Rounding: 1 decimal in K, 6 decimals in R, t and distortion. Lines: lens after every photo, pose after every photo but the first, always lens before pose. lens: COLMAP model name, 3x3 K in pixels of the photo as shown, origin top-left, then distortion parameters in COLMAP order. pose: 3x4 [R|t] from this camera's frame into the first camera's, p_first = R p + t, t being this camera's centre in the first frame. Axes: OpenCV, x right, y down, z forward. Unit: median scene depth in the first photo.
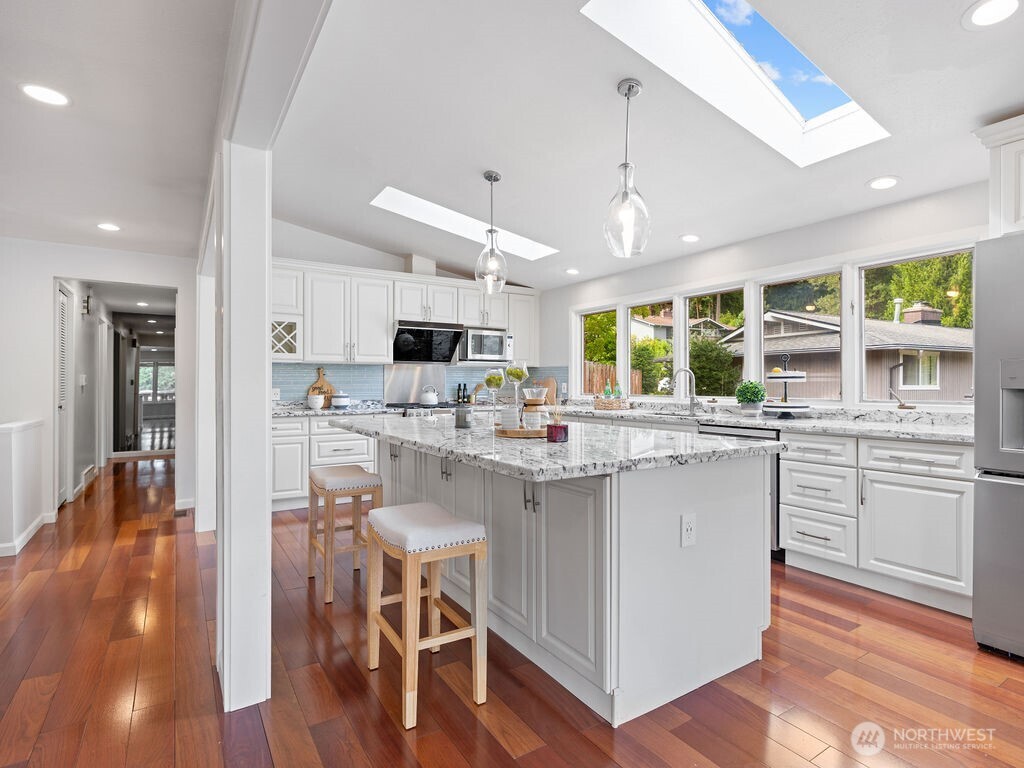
lens RADIAL K [[522.8, 0, 507.9], [0, 522.8, 382.0], [0, 0, 1]] dist [-0.011074, 0.005320]
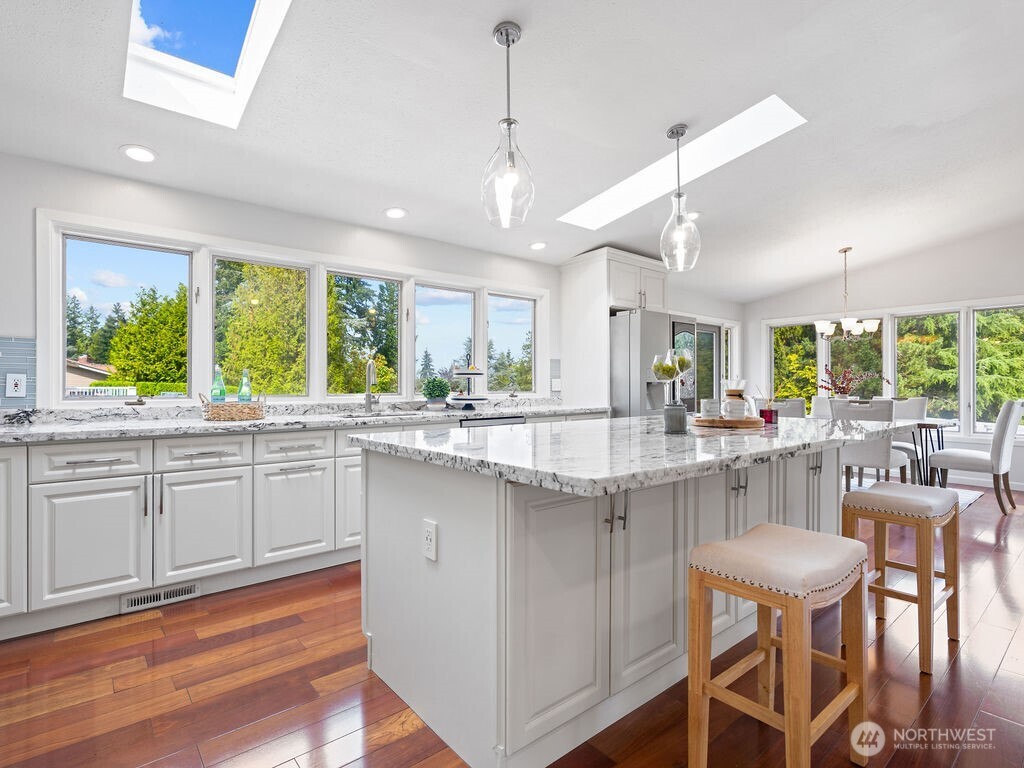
lens RADIAL K [[522.8, 0, 509.1], [0, 522.8, 384.4], [0, 0, 1]] dist [-0.011074, 0.005320]
pose [[-0.127198, 0.002899, 0.991873, -0.417329], [-0.002412, 0.999992, -0.003232, 0.011885], [-0.991874, -0.002804, -0.127190, 0.708067]]
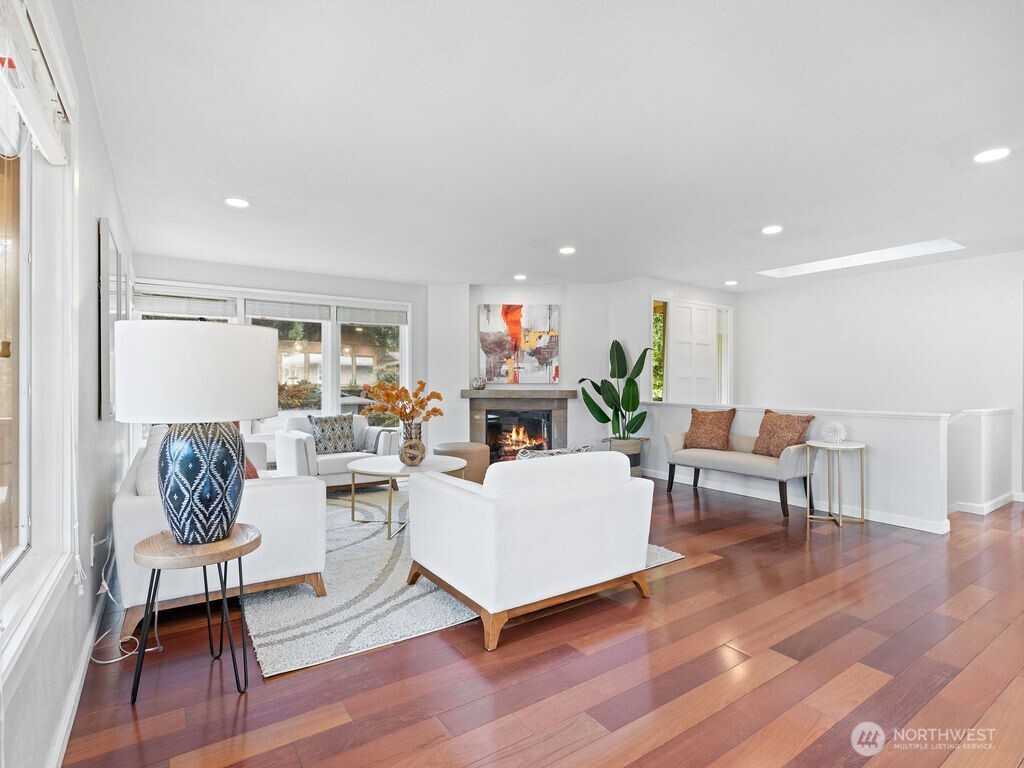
lens RADIAL K [[522.8, 0, 506.4], [0, 522.8, 377.0], [0, 0, 1]] dist [-0.011074, 0.005320]
pose [[0.029538, -0.009726, -0.999516, 0.160139], [-0.001003, 0.999952, -0.009760, 0.011755], [0.999563, 0.001291, 0.029527, -0.107715]]
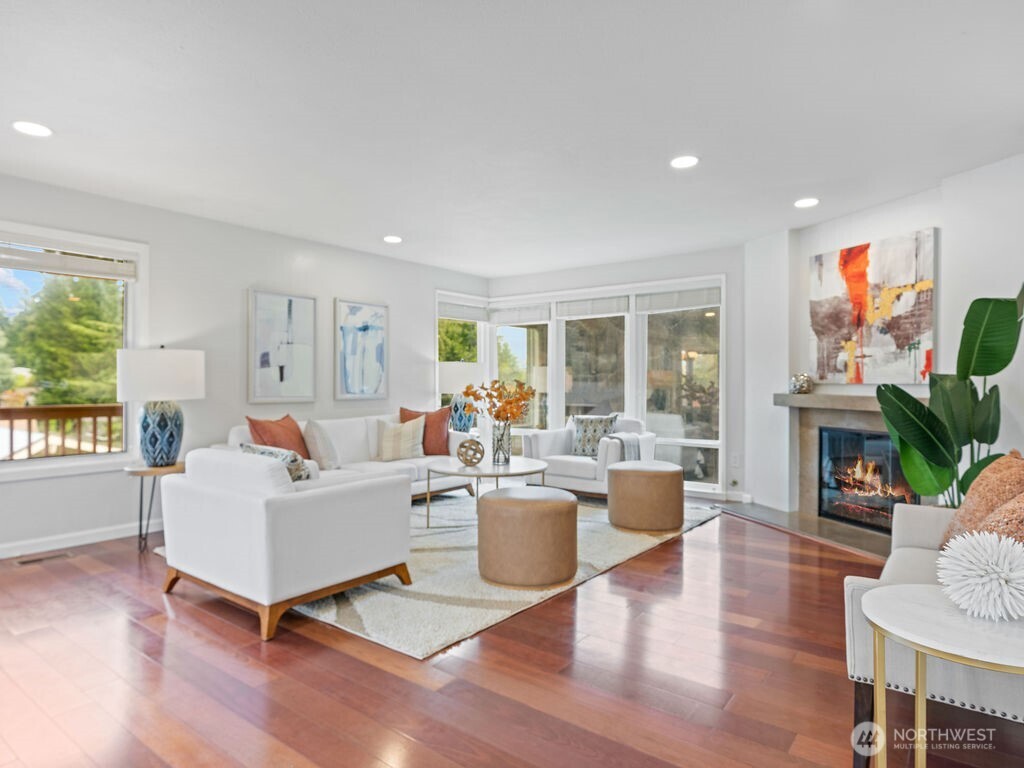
lens RADIAL K [[608.4, 0, 509.3], [0, 608.4, 380.4], [0, 0, 1]] dist [-0.004116, 0.006055]
pose [[-0.939120, -0.002649, -0.343580, -0.333333], [-0.002649, 0.999996, -0.000468, 0.011898], [0.343580, 0.000470, -0.939123, 0.532835]]
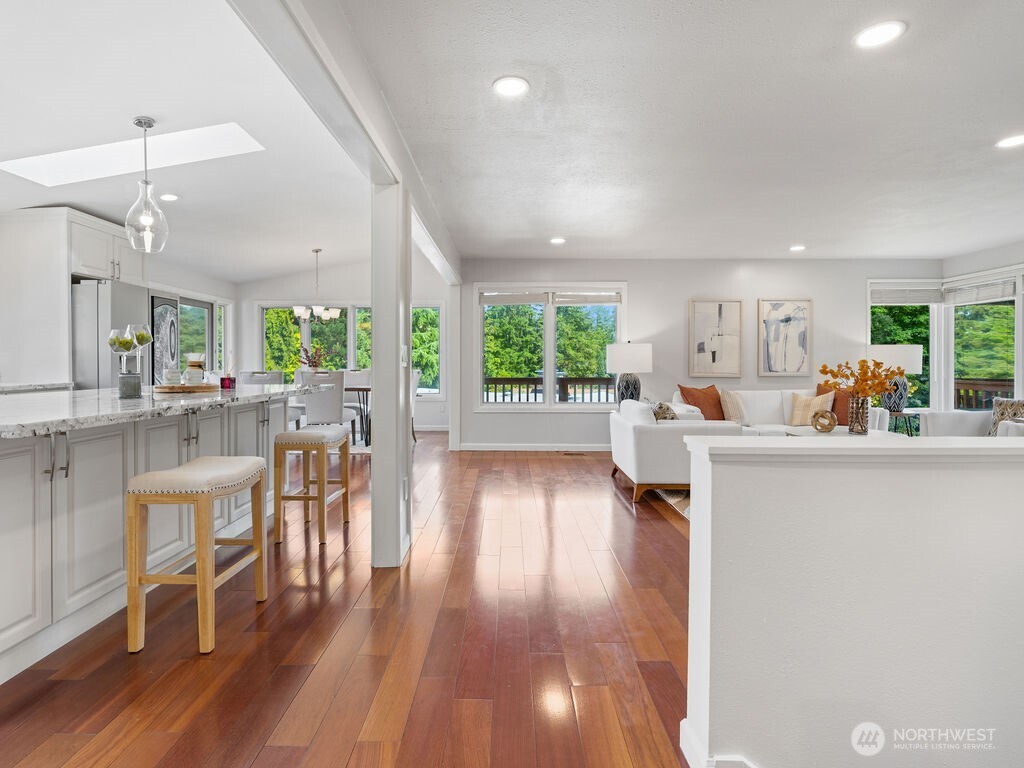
lens RADIAL K [[522.8, 0, 508.5], [0, 522.8, 365.8], [0, 0, 1]] dist [-0.011074, 0.005320]
pose [[-0.839530, -0.002736, 0.543306, -0.564758], [-0.000411, 0.999990, 0.004401, 0.016770], [-0.543313, 0.003471, -0.839523, 0.735318]]
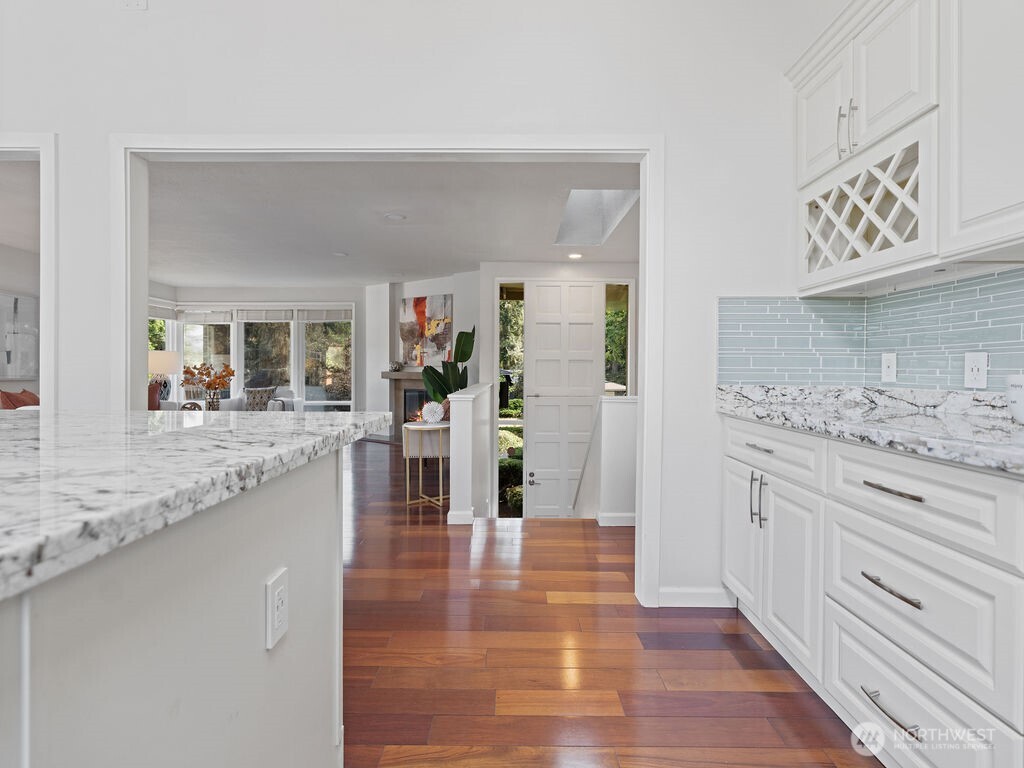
lens RADIAL K [[522.8, 0, 511.1], [0, 522.8, 370.4], [0, 0, 1]] dist [-0.011074, 0.005320]
pose [[-0.536584, 0.000110, -0.843847, -0.009261], [-0.002999, 0.999993, 0.002037, 0.022043], [0.843842, 0.003624, -0.536580, 0.871816]]
